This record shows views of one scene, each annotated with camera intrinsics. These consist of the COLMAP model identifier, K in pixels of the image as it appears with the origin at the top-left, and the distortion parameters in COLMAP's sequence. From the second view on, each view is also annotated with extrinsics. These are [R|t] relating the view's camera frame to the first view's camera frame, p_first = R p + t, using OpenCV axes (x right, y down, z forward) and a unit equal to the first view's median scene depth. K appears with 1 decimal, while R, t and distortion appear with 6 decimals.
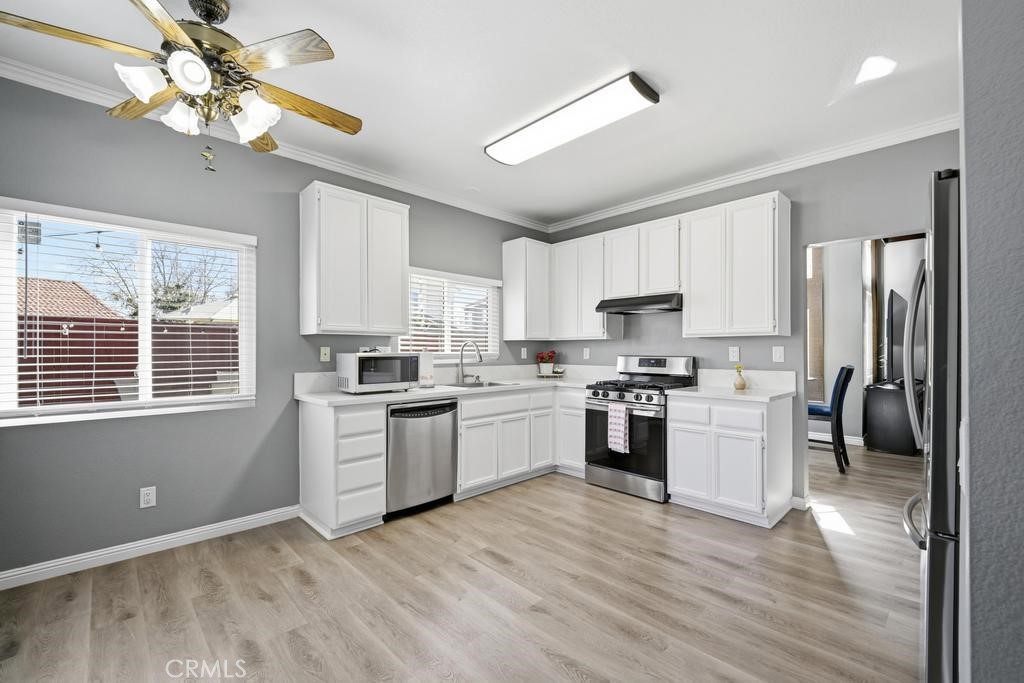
lens RADIAL K [[430.7, 0, 517.4], [0, 430.7, 346.2], [0, 0, 1]] dist [-0.003014, -0.005838]
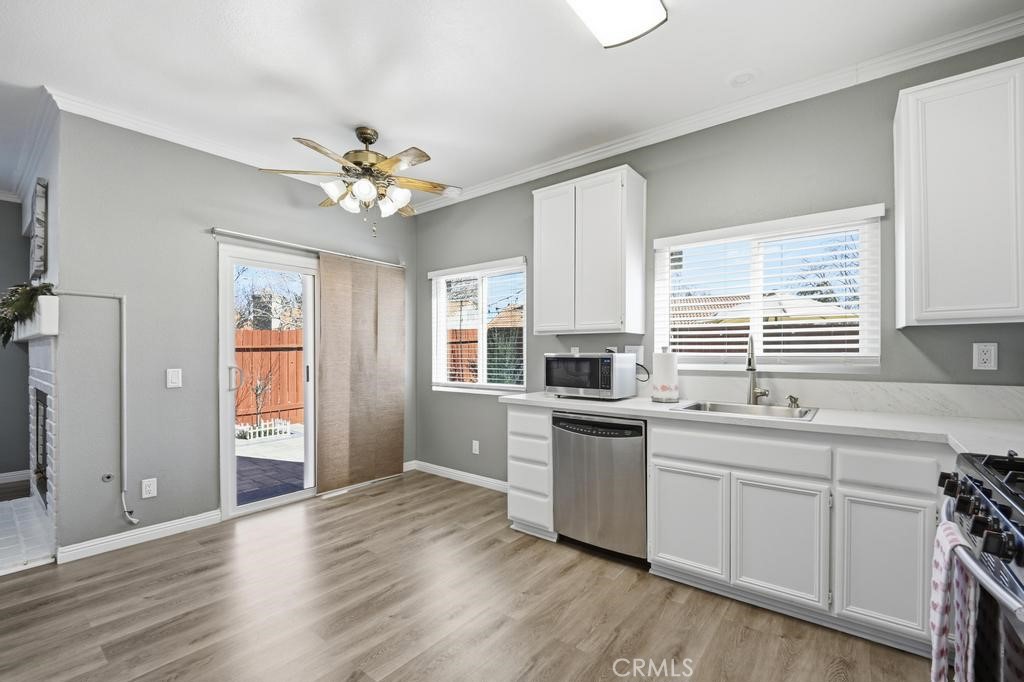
lens RADIAL K [[430.7, 0, 510.1], [0, 430.7, 350.4], [0, 0, 1]] dist [-0.003014, -0.005838]
pose [[0.127117, -0.001029, -0.991887, 0.508346], [0.011662, 0.999932, 0.000458, 0.007228], [0.991819, -0.011625, 0.127121, 0.706895]]
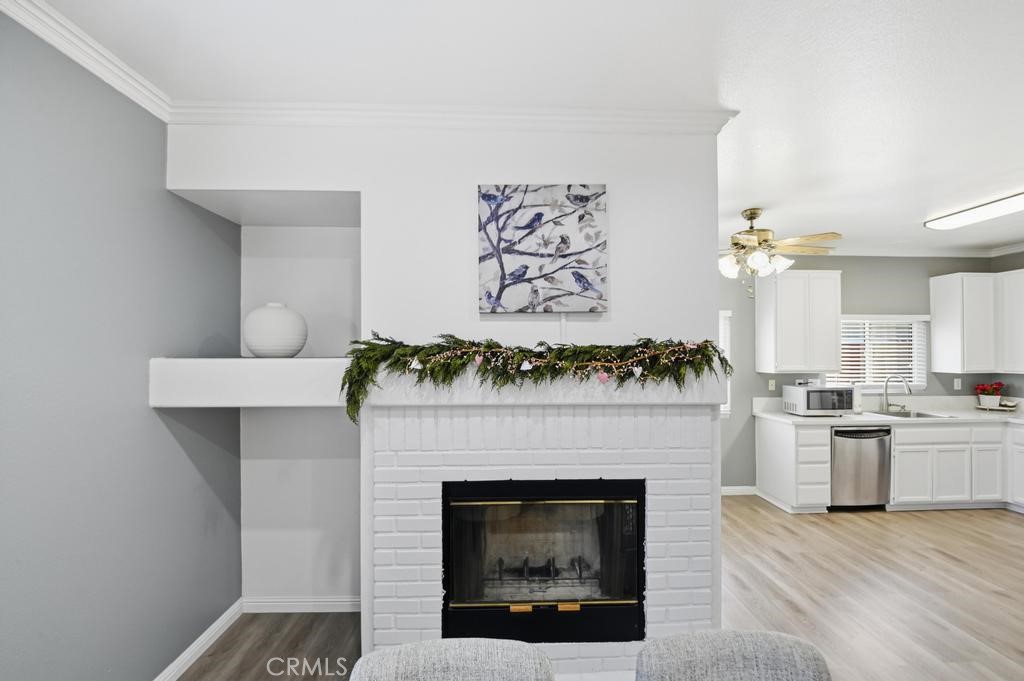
lens RADIAL K [[440.5, 0, 512.4], [0, 440.5, 346.3], [0, 0, 1]] dist [-0.014185, 0.000900]
pose [[0.741943, -0.005119, -0.670443, -0.107017], [0.005474, 0.999984, -0.001578, -0.107744], [0.670440, -0.002499, 0.741959, -0.627302]]
